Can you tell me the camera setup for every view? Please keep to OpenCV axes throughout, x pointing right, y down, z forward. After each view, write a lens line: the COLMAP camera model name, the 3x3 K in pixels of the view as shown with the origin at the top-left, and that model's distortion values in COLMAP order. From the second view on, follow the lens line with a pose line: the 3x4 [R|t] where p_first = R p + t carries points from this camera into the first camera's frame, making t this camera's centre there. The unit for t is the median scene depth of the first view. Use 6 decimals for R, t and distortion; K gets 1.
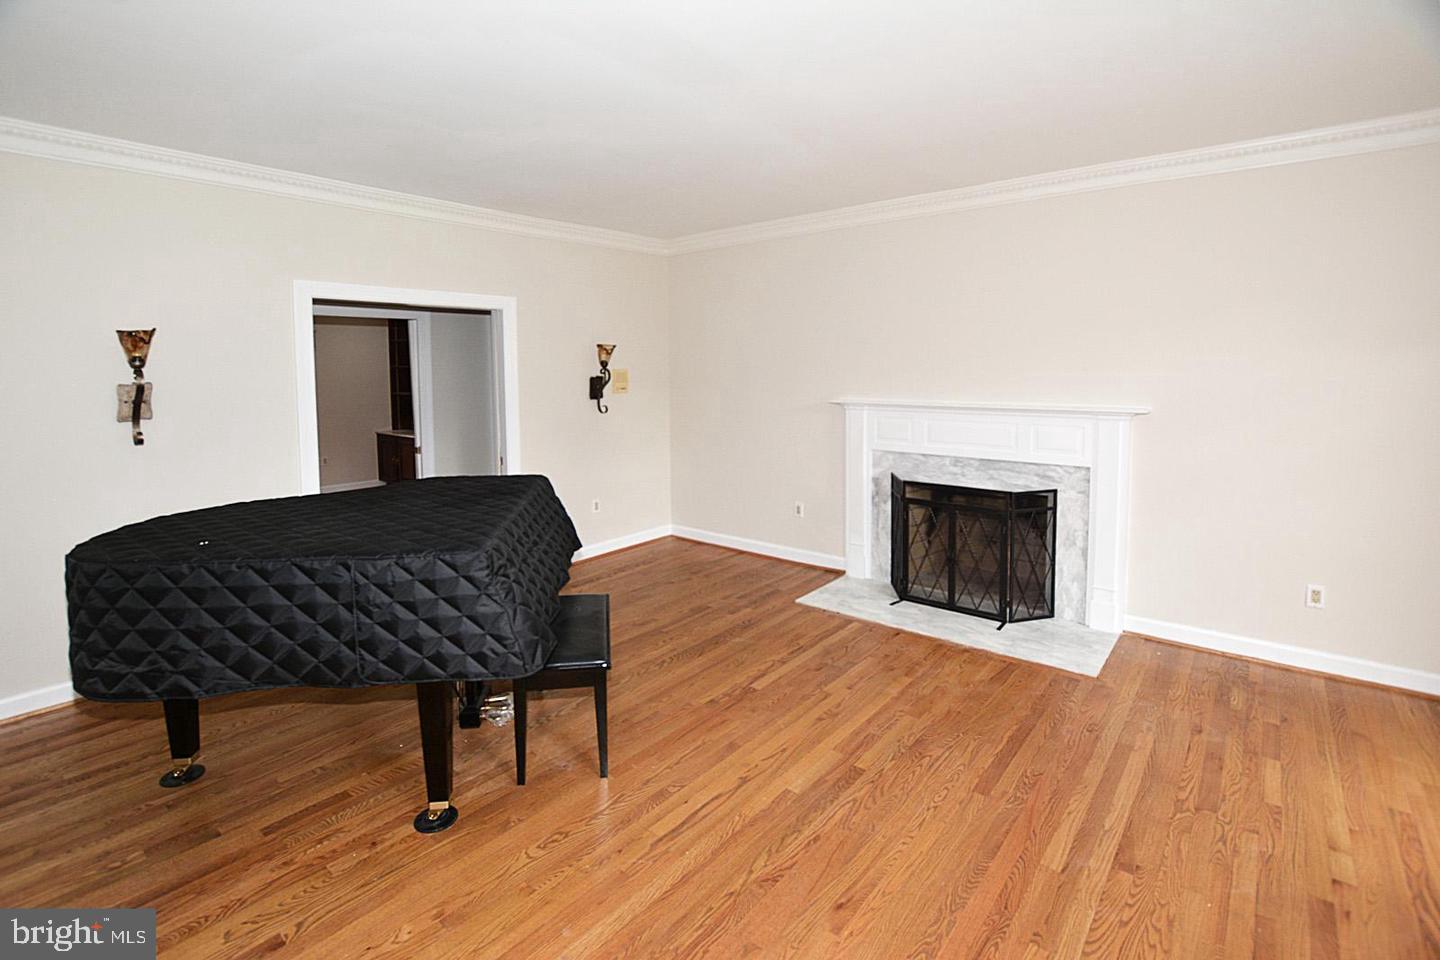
lens RADIAL K [[670.7, 0, 743.4], [0, 670.7, 477.1], [0, 0, 1]] dist [-0.000632, -0.000172]
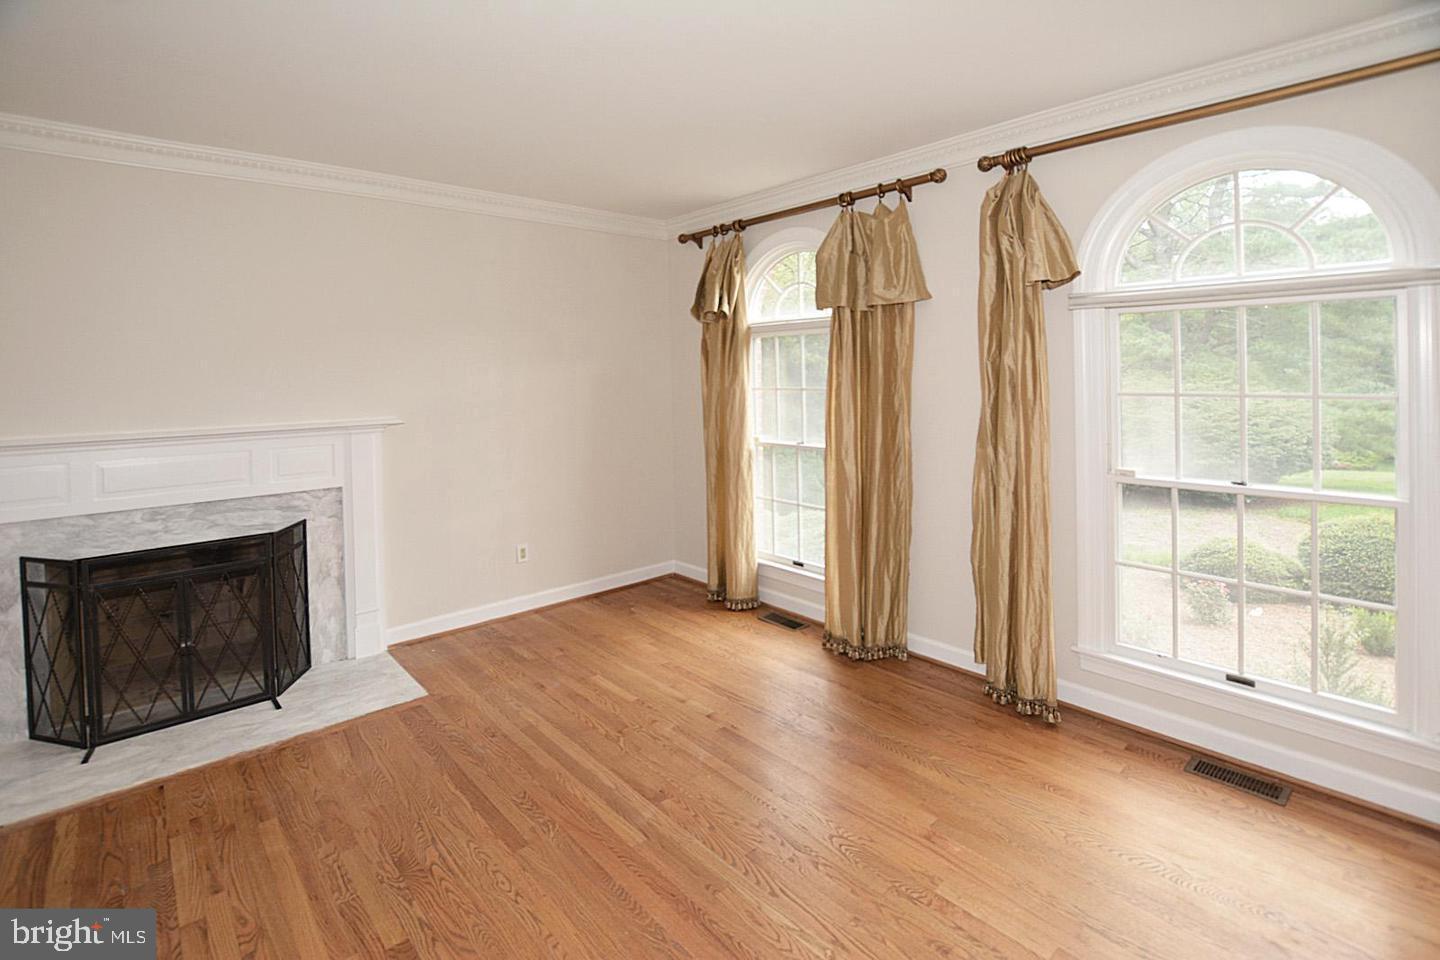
lens RADIAL K [[675.9, 0, 676.7], [0, 675.9, 418.0], [0, 0, 1]] dist [-0.031994, 0.007944]
pose [[0.204283, -0.061861, 0.976955, -0.297145], [0.176583, 0.983958, 0.025380, -0.051835], [-0.962853, 0.167329, 0.211930, 0.354601]]
